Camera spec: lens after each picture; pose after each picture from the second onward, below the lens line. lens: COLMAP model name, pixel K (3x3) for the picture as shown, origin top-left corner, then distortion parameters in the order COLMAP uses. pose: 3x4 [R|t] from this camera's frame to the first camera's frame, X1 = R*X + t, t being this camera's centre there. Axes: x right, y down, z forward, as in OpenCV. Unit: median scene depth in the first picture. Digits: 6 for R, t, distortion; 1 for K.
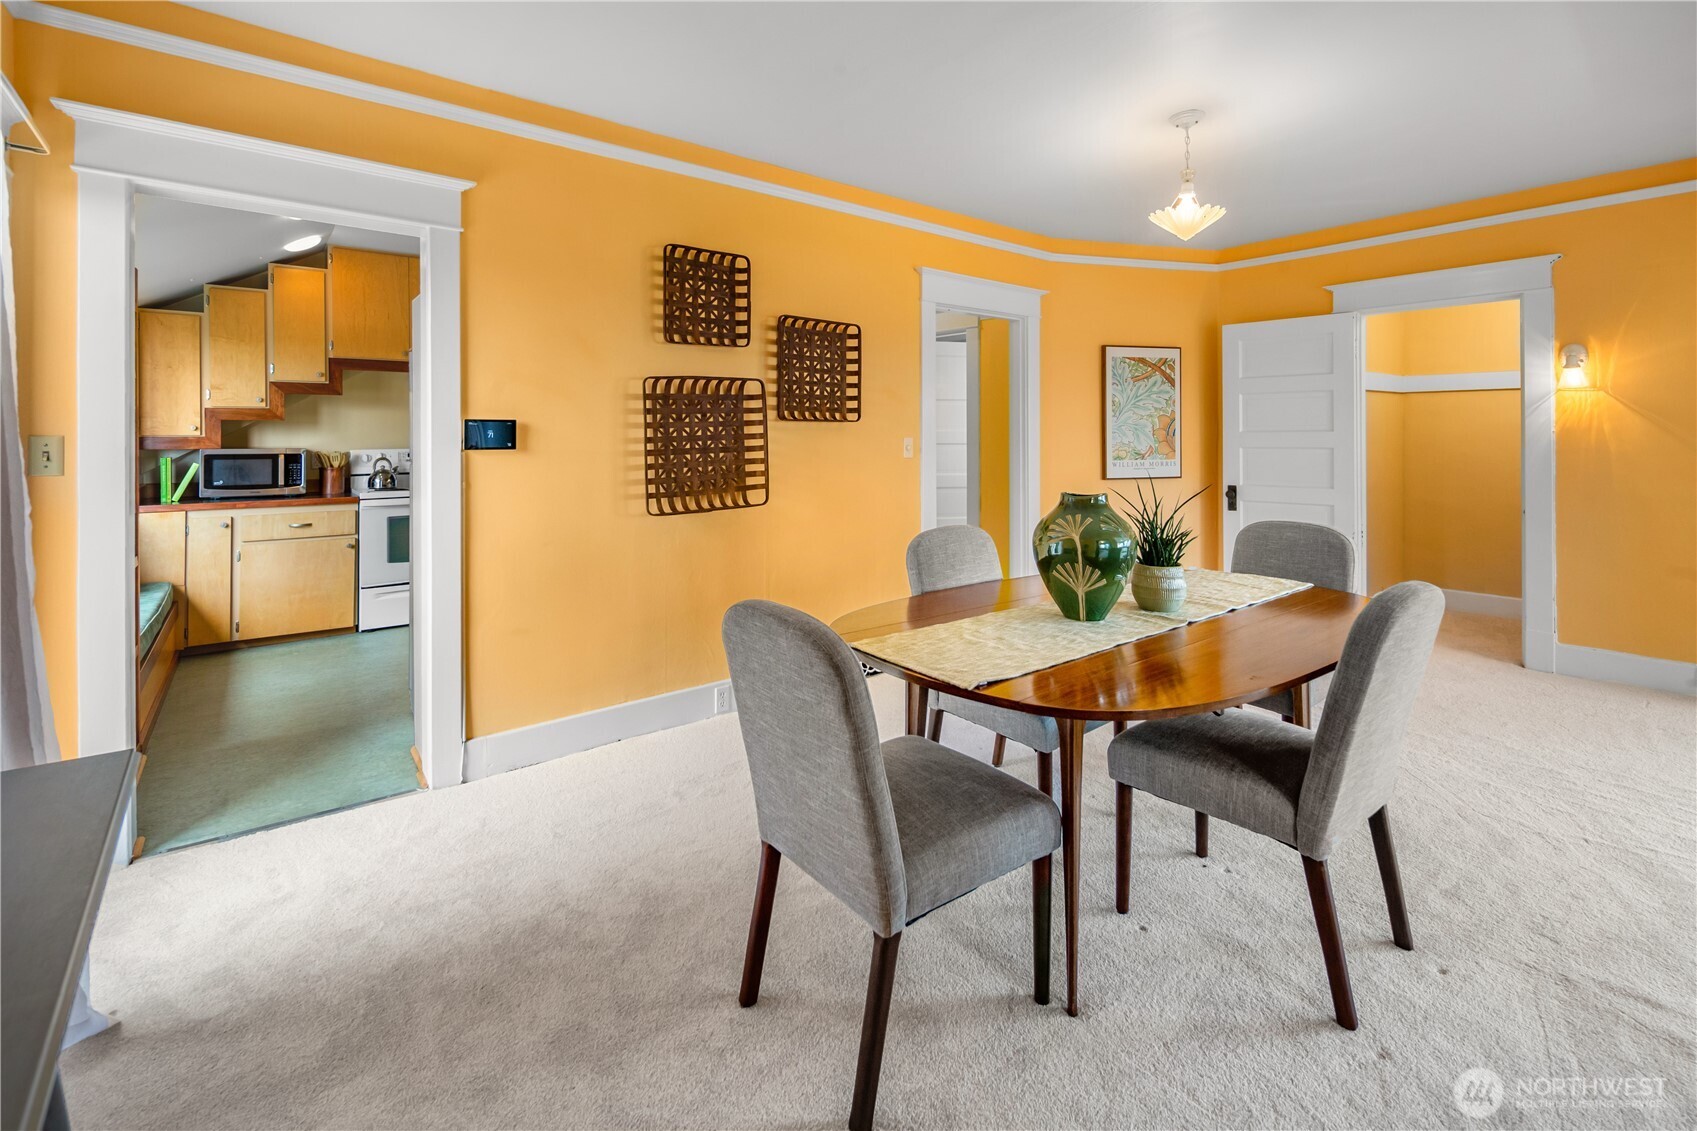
lens RADIAL K [[745.4, 0, 856.3], [0, 745.4, 438.1], [0, 0, 1]] dist [0.000334, -0.000333]
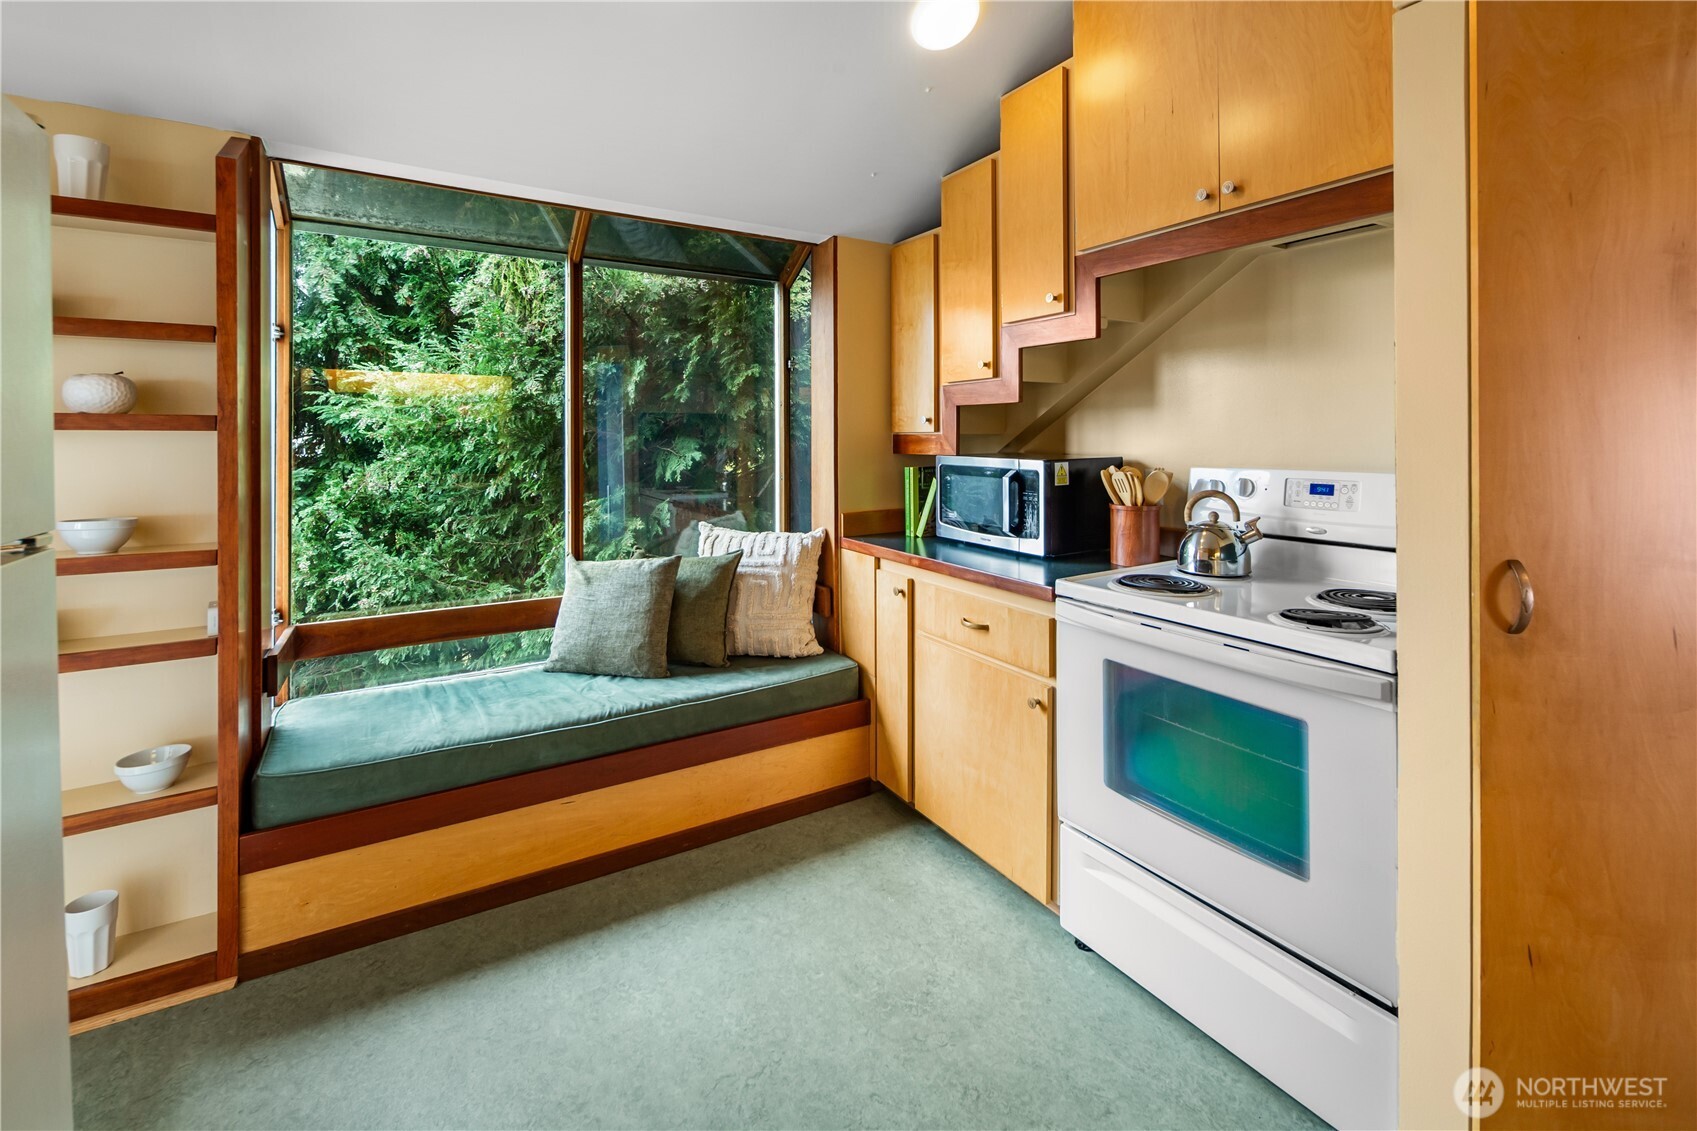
lens RADIAL K [[745.4, 0, 856.3], [0, 745.4, 438.1], [0, 0, 1]] dist [0.000334, -0.000333]
pose [[-0.123201, 0.002915, -0.992378, -0.260341], [-0.004892, 0.999982, 0.003544, -0.000856], [0.992370, 0.005291, -0.123184, 0.945325]]
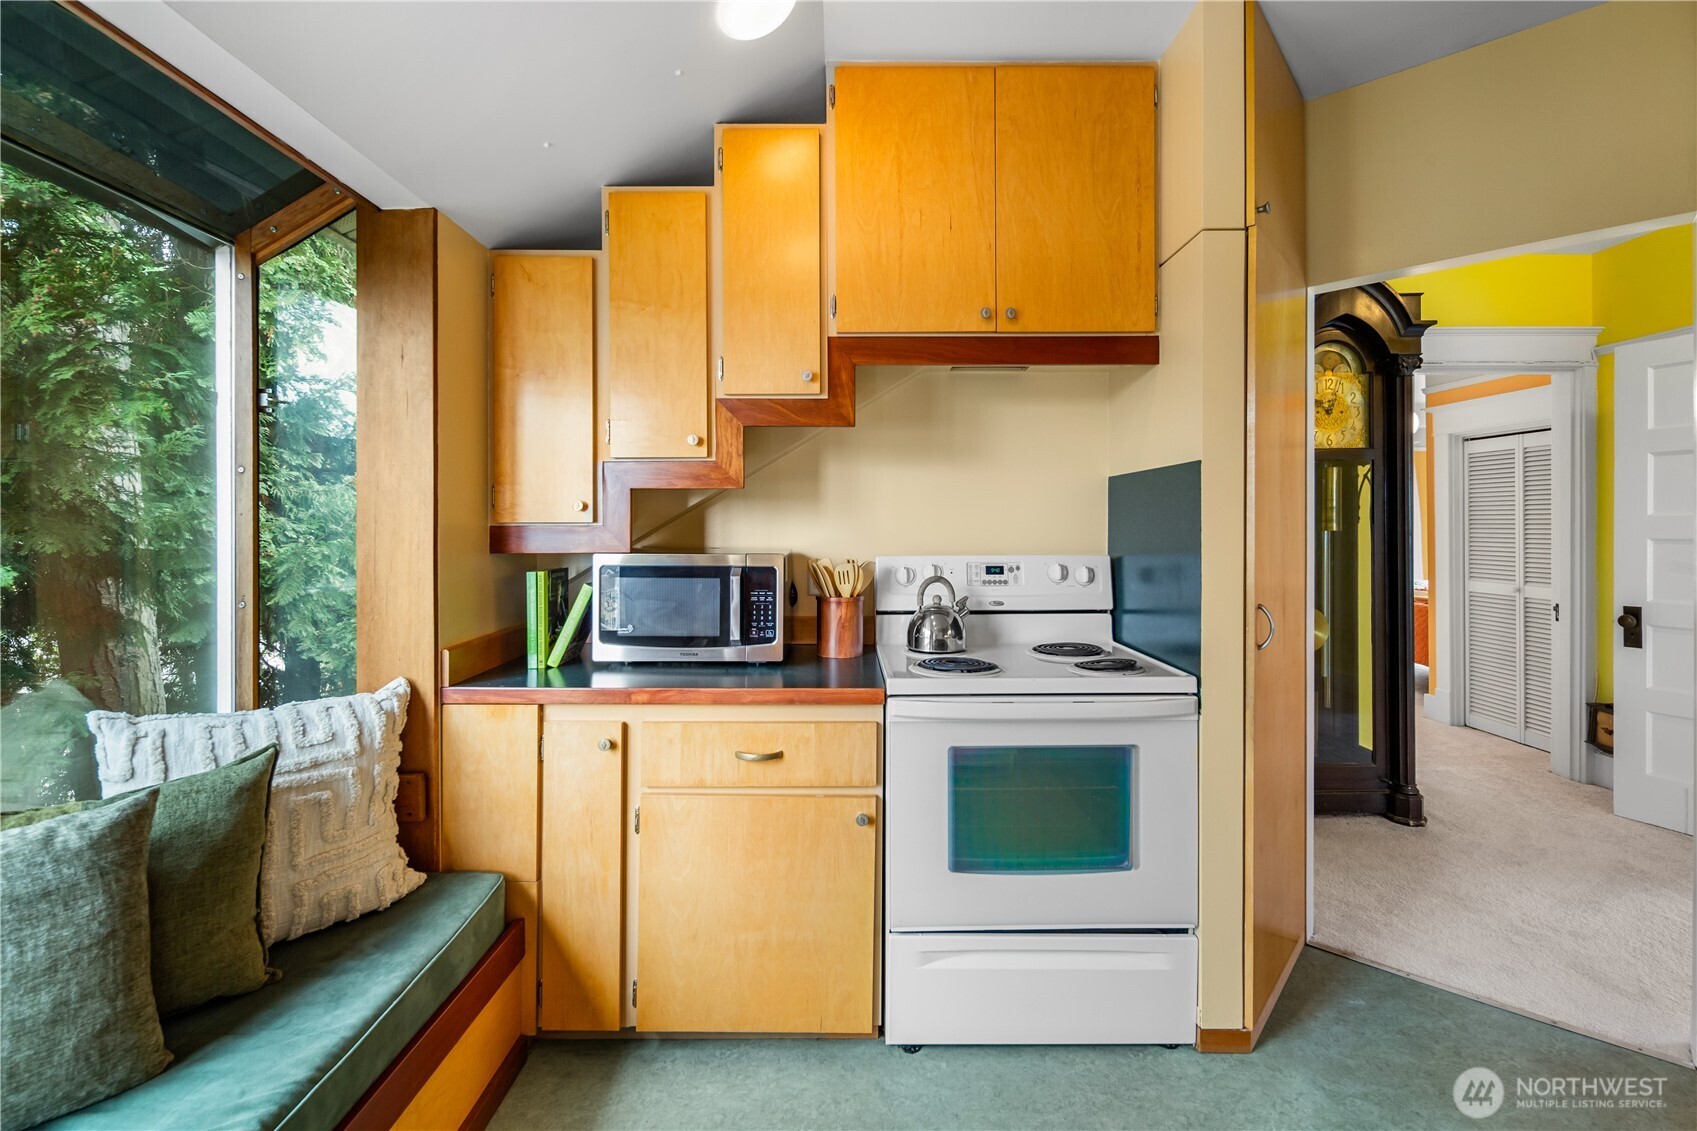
lens RADIAL K [[739.8, 0, 849.2], [0, 739.8, 531.3], [0, 0, 1]] dist [-0.002086, -0.000324]
pose [[0.783175, -0.000142, -0.621801, -0.451702], [-0.001153, 0.999998, -0.001681, 0.001685], [0.621800, 0.002033, 0.783174, 0.699473]]
